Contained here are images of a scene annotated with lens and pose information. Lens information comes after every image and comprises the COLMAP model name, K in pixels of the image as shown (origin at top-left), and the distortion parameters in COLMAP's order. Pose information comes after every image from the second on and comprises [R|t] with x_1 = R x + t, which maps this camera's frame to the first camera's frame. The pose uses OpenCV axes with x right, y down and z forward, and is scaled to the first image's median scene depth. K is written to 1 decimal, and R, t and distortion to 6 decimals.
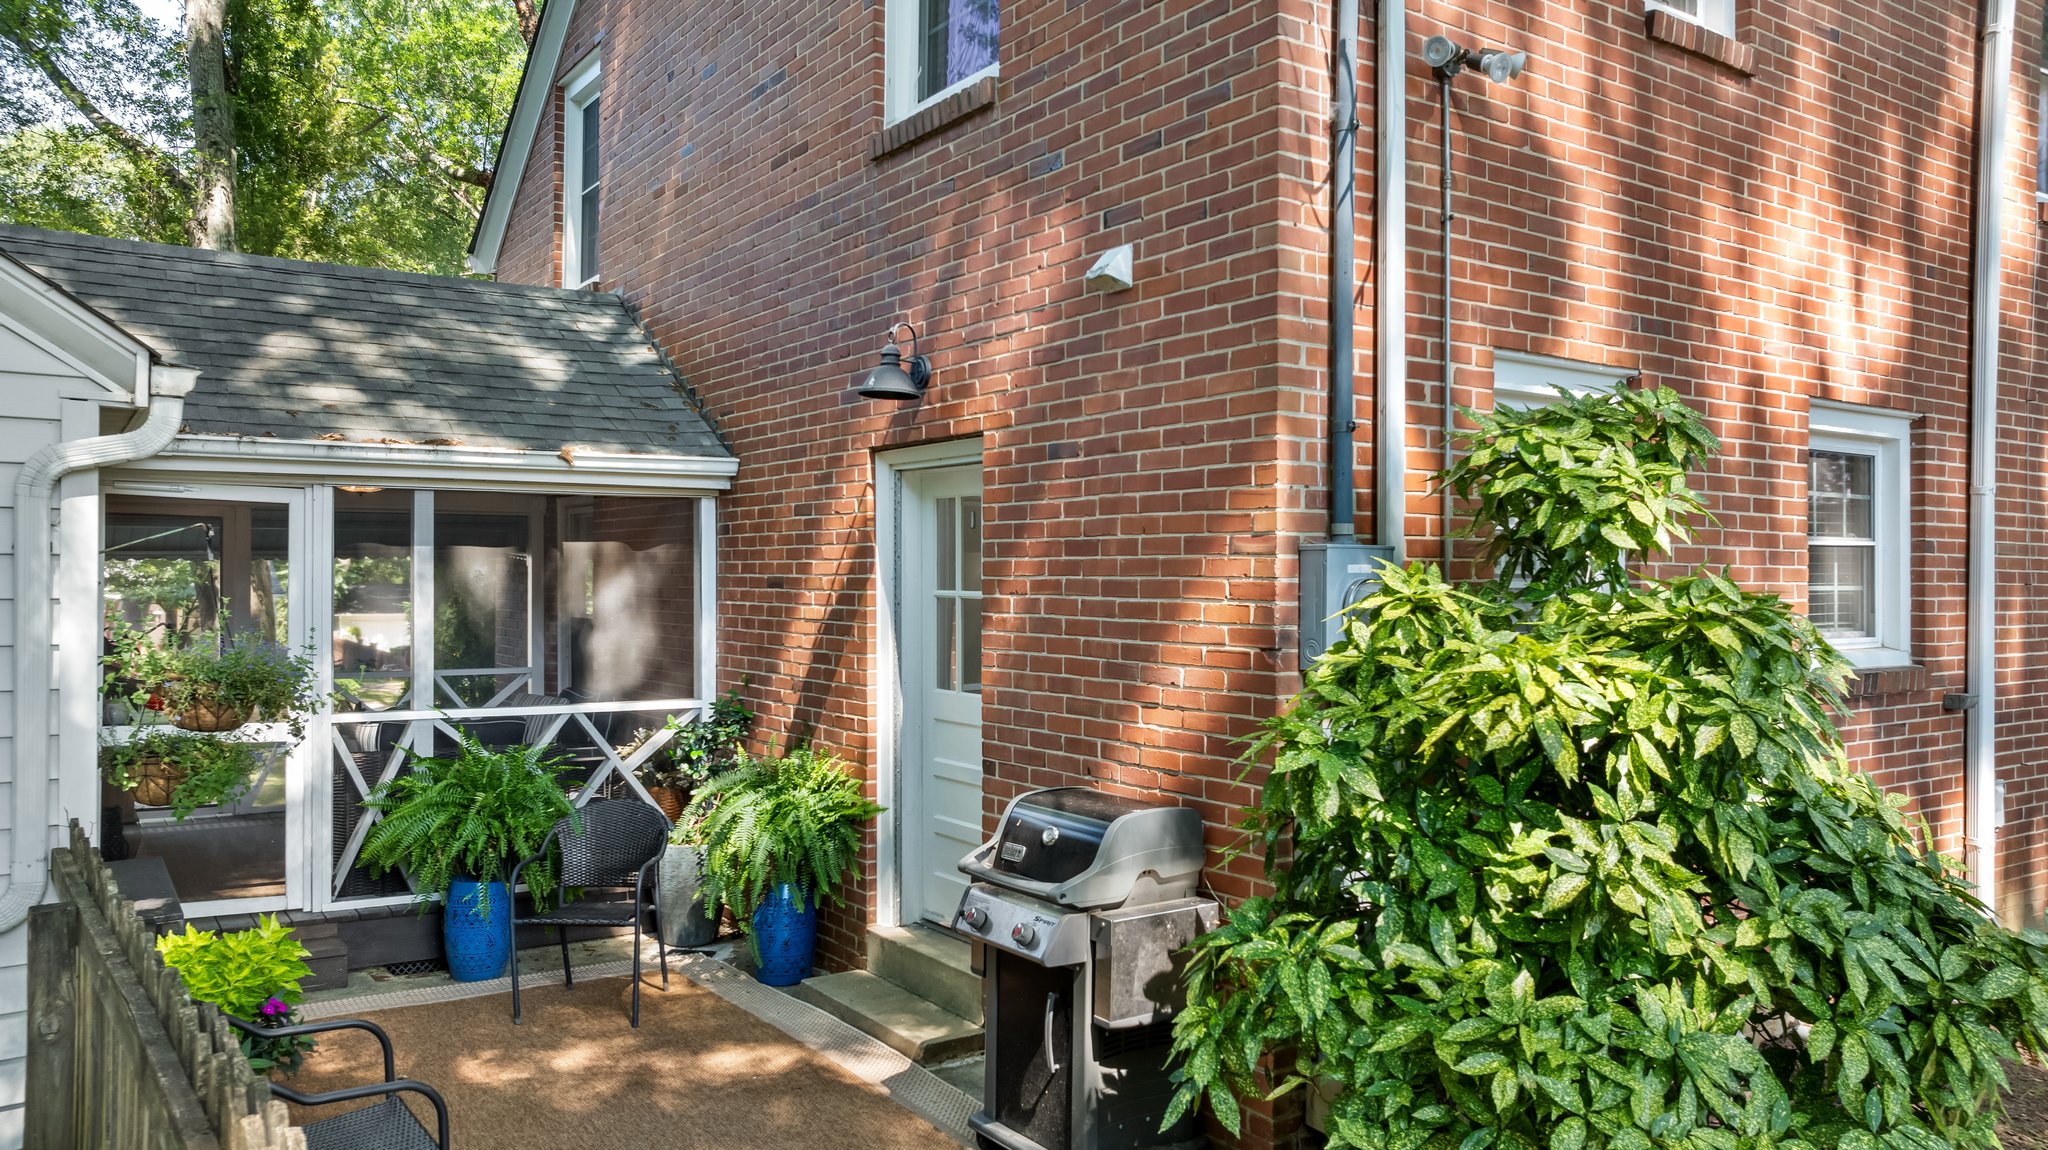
lens RADIAL K [[1455.9, 0, 1021.3], [0, 1455.9, 569.4], [0, 0, 1]] dist [-0.021129, 0.002007]
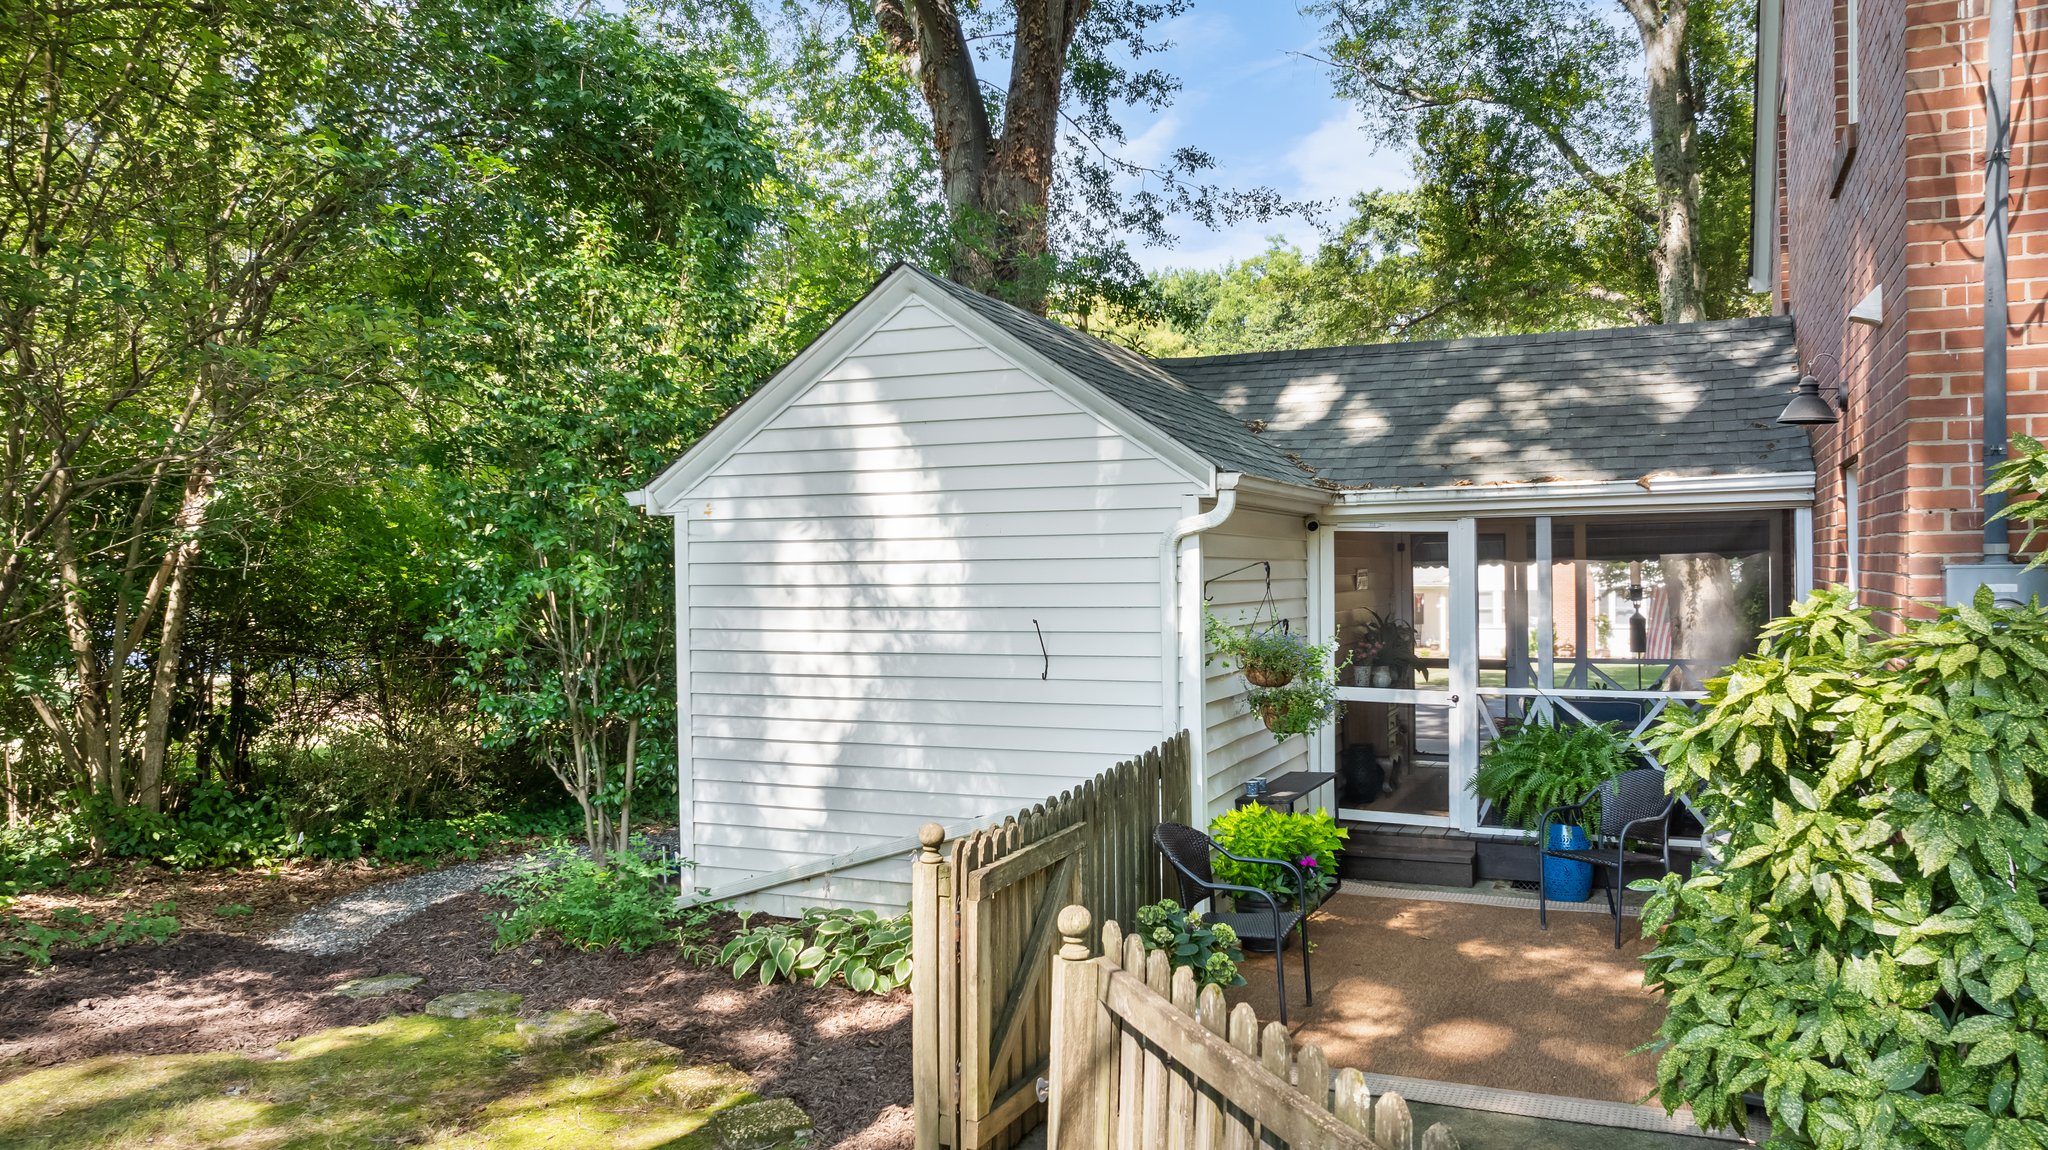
lens RADIAL K [[1514.2, 0, 1024.0], [0, 1514.2, 575.0], [0, 0, 1]] dist [-0.018078, -0.004448]
pose [[0.527175, -0.007931, -0.849719, 0.487138], [0.020936, 0.999774, 0.003658, -0.017717], [0.849499, -0.019718, 0.527222, -0.093296]]
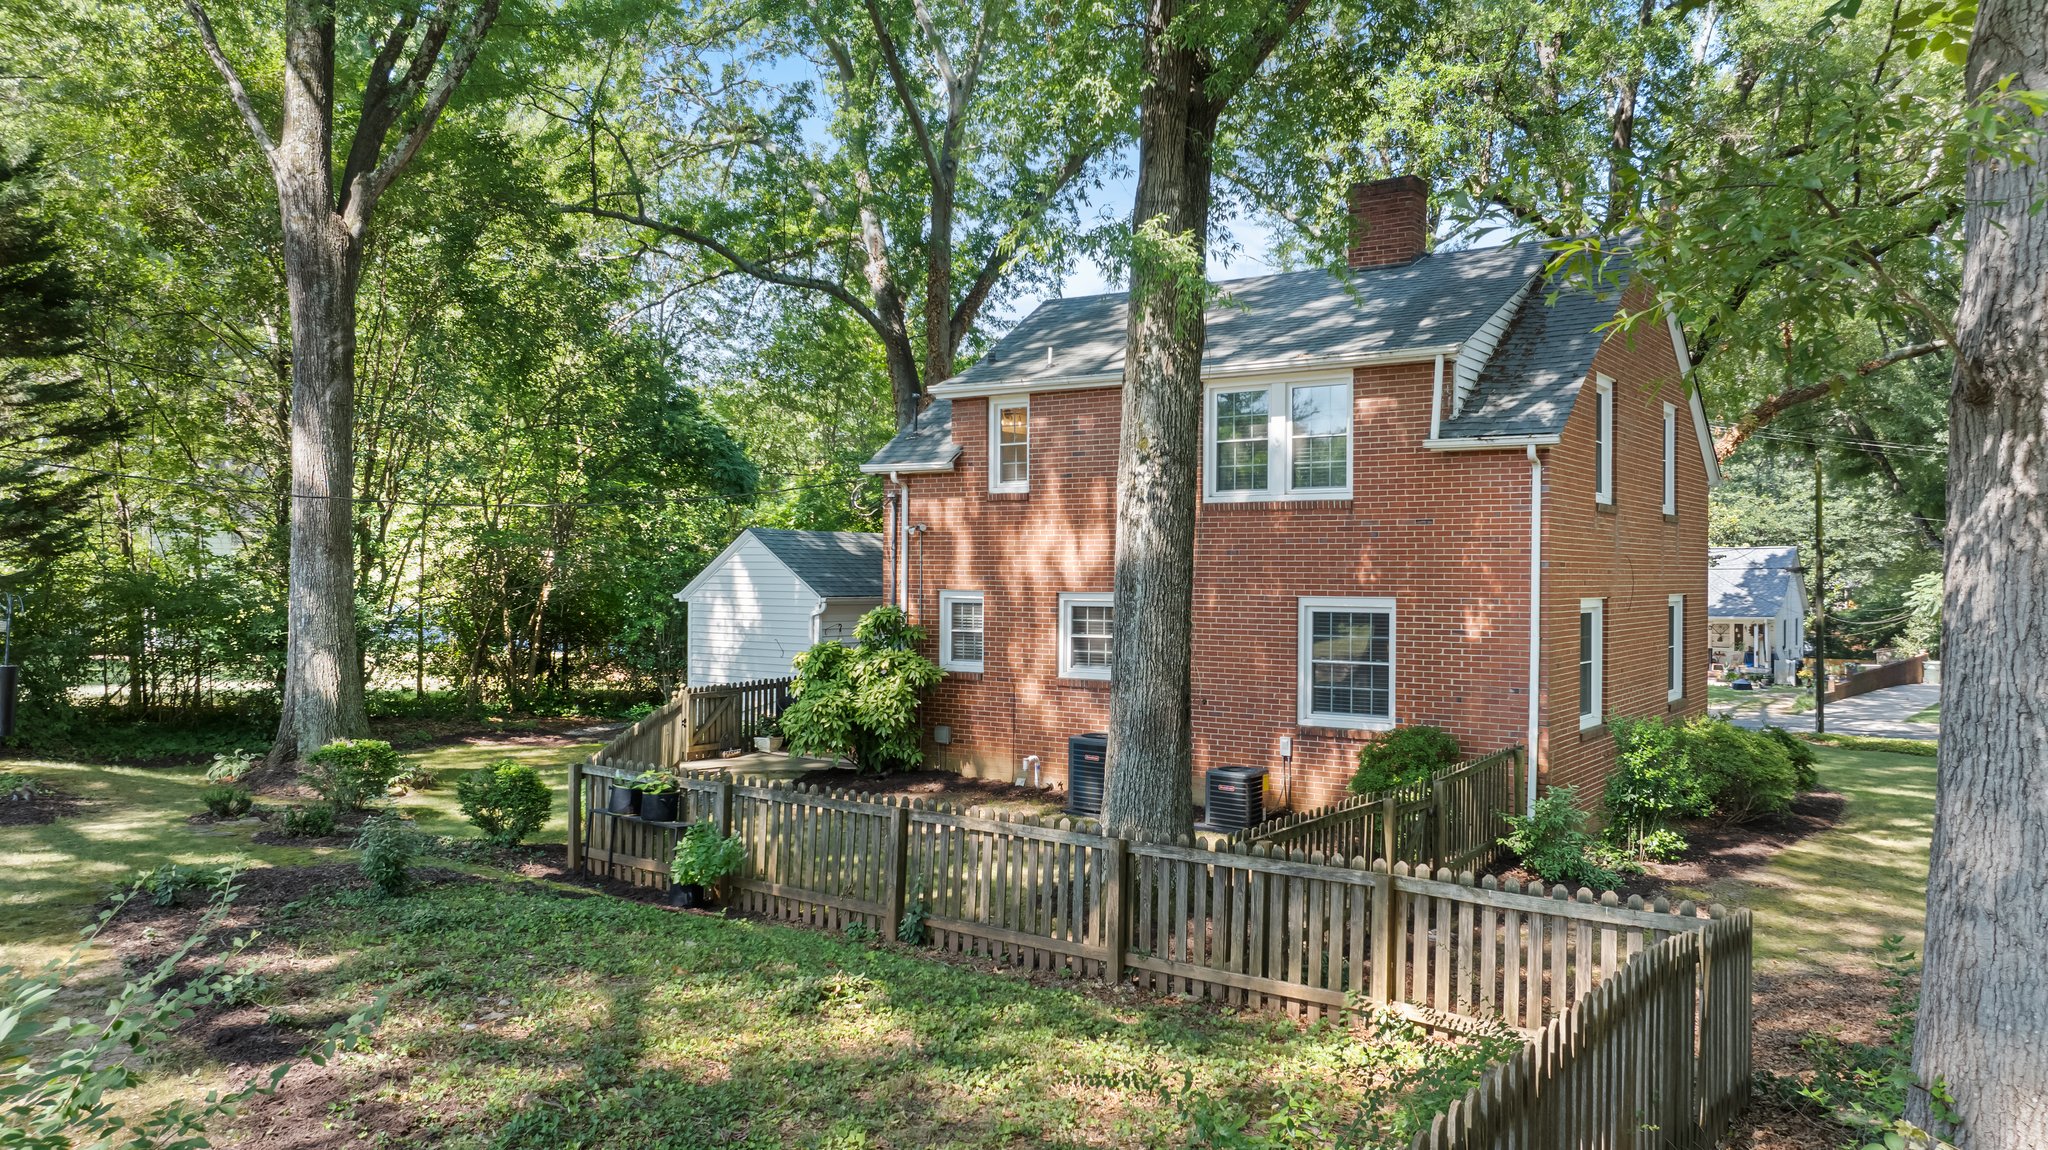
lens RADIAL K [[1467.4, 0, 1020.2], [0, 1467.4, 575.1], [0, 0, 1]] dist [-0.020088, -0.003161]
pose [[0.344861, -0.001802, -0.938652, 3.140747], [0.002547, 0.999996, -0.000984, -0.132712], [0.938650, -0.002051, 0.344865, -0.173564]]
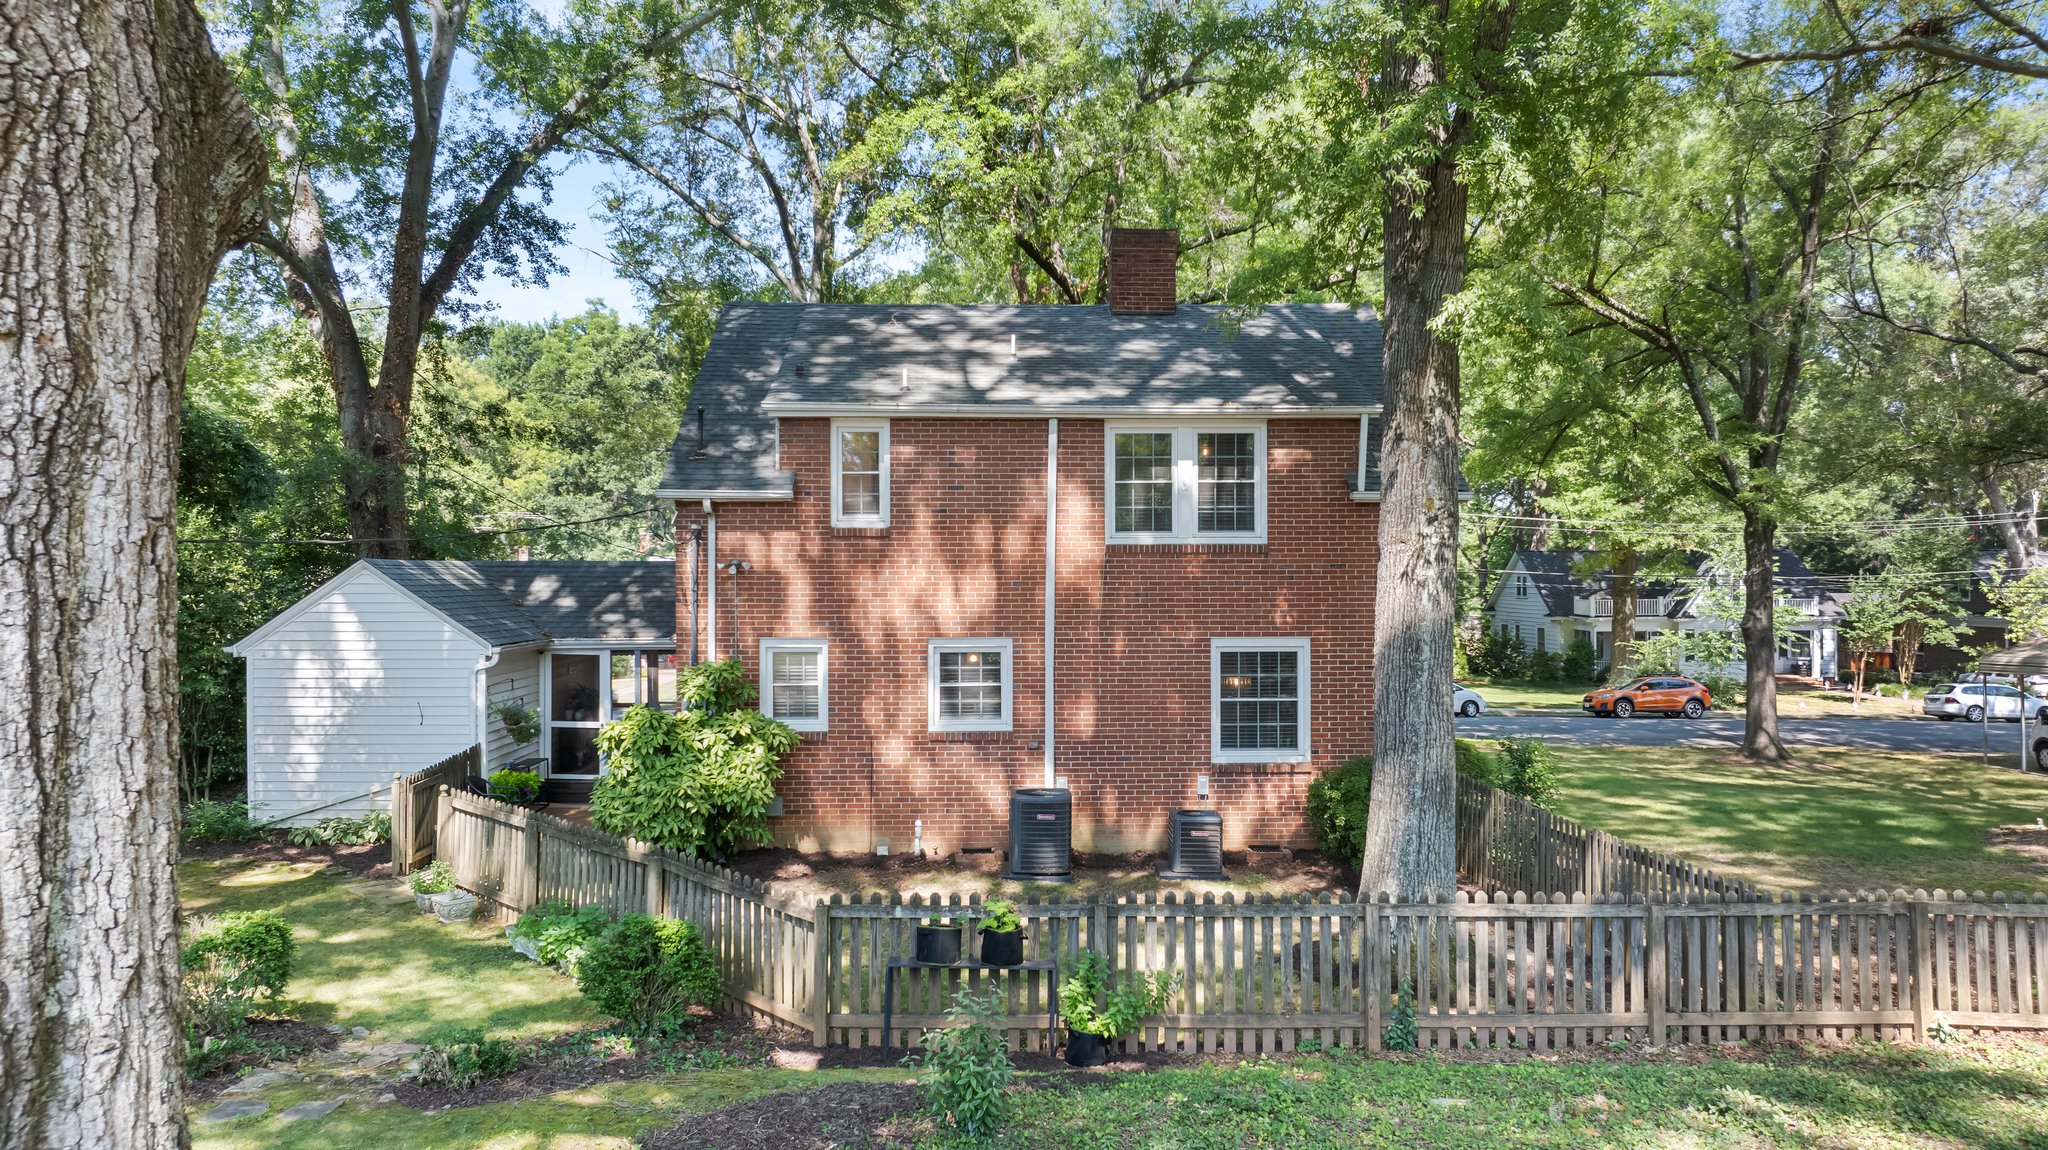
lens RADIAL K [[1455.9, 0, 1021.3], [0, 1455.9, 569.4], [0, 0, 1]] dist [-0.021129, 0.002007]
pose [[0.840245, -0.008712, -0.542137, 2.024509], [0.011218, 0.999936, 0.001317, -0.226251], [0.542091, -0.007188, 0.840289, -1.207244]]
